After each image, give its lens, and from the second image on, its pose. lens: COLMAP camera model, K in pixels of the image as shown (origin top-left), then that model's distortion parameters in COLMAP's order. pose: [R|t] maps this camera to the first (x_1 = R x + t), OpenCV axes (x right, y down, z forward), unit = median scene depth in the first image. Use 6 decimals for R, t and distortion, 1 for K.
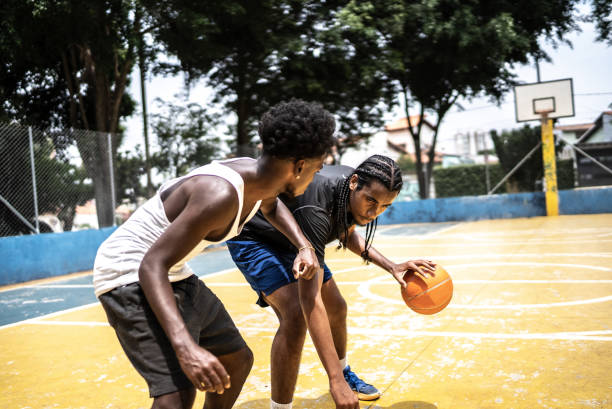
lens RADIAL K [[586.1, 0, 306.0], [0, 586.1, 204.5], [0, 0, 1]] dist [-0.102232, 0.142301]
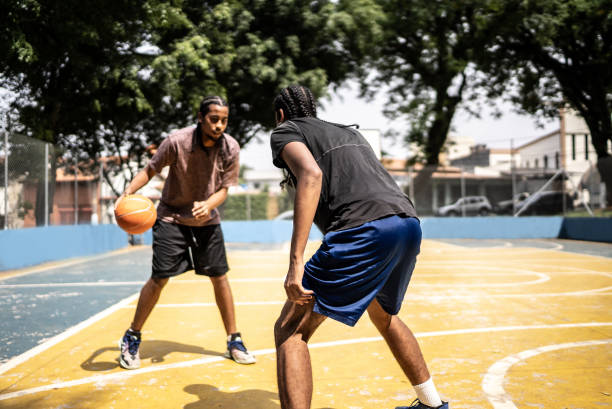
lens RADIAL K [[586.1, 0, 306.0], [0, 586.1, 204.5], [0, 0, 1]] dist [-0.102232, 0.142301]
pose [[0.890132, 0.064885, 0.451060, -0.154251], [-0.043345, 0.997379, -0.057935, 0.015700], [-0.453637, 0.032019, 0.890611, -0.039029]]
